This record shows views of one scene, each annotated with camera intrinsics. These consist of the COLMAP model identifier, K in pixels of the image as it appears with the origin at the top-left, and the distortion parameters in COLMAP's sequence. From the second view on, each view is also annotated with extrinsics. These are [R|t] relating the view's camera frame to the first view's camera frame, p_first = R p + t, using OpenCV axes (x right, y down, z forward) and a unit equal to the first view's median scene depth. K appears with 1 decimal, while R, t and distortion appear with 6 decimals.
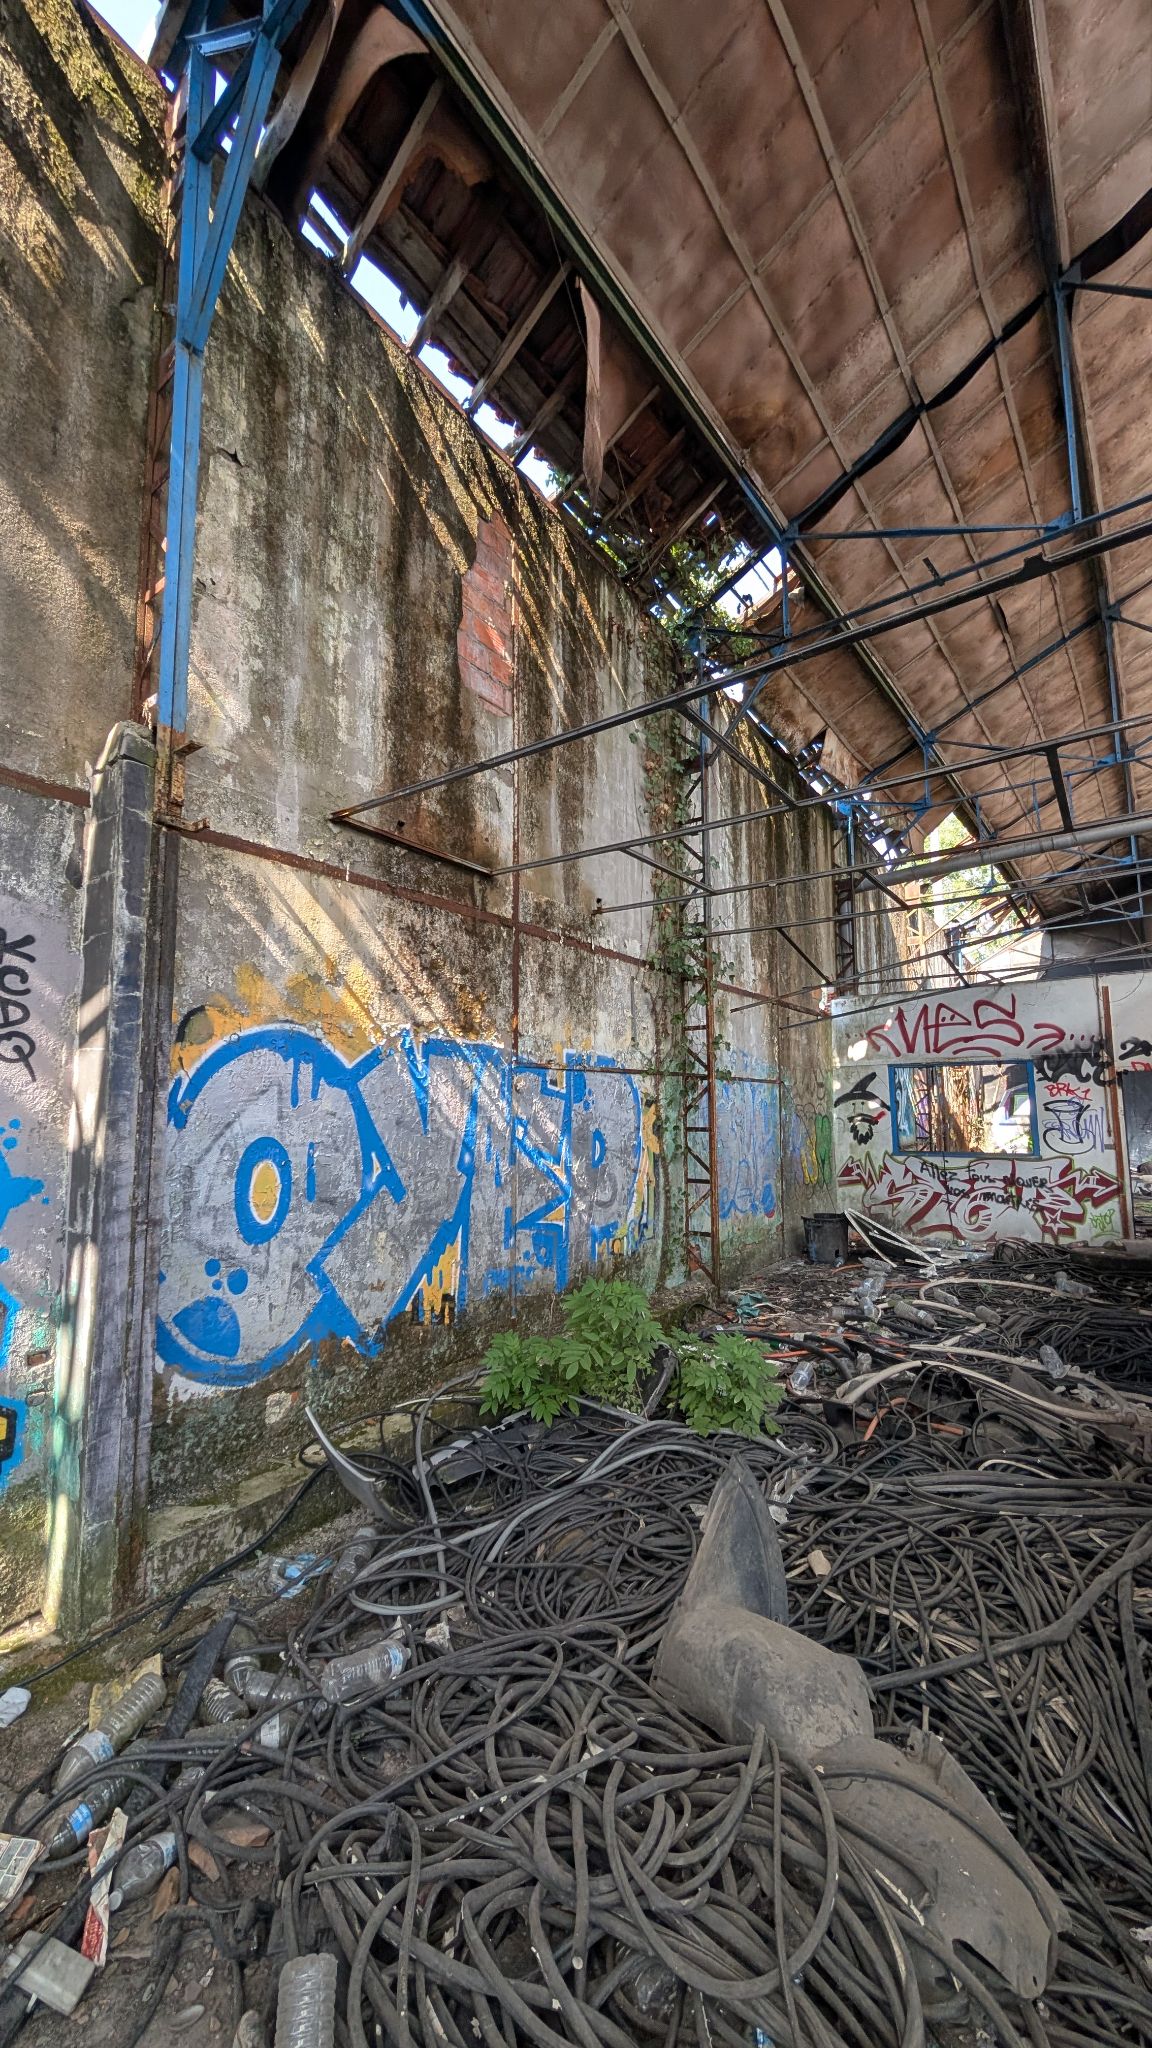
lens RADIAL K [[772.1, 0, 555.9], [0, 772.1, 1022.9], [0, 0, 1]] dist [-0.001146, 0.000813]
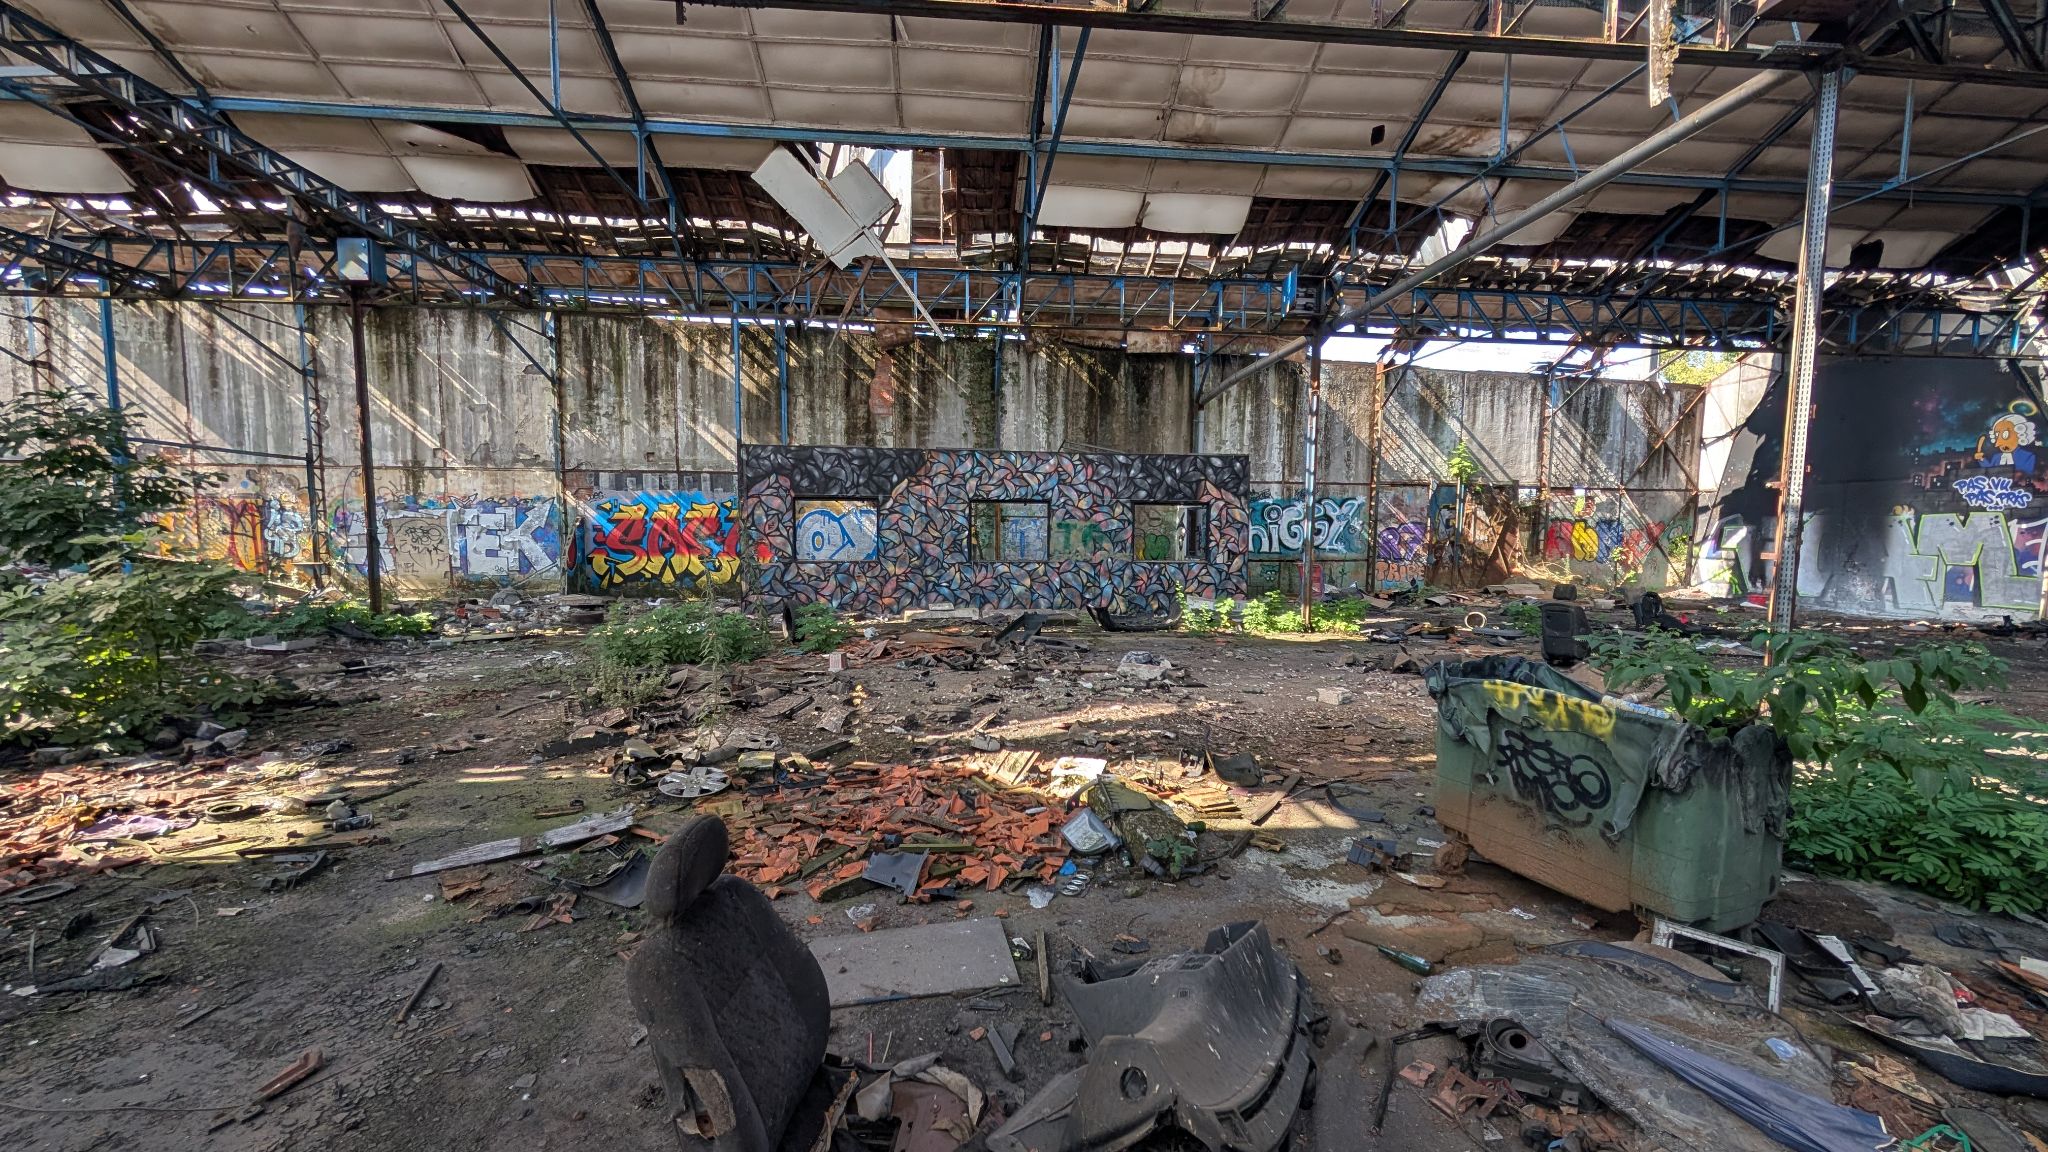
lens RADIAL K [[772.1, 0, 1024.1], [0, 772.1, 590.2], [0, 0, 1]] dist [-0.001146, 0.000813]
pose [[0.694078, 0.071415, -0.716349, 5.213441], [0.062539, 0.985324, 0.158824, -0.238344], [0.717178, -0.155036, 0.679426, -1.908648]]
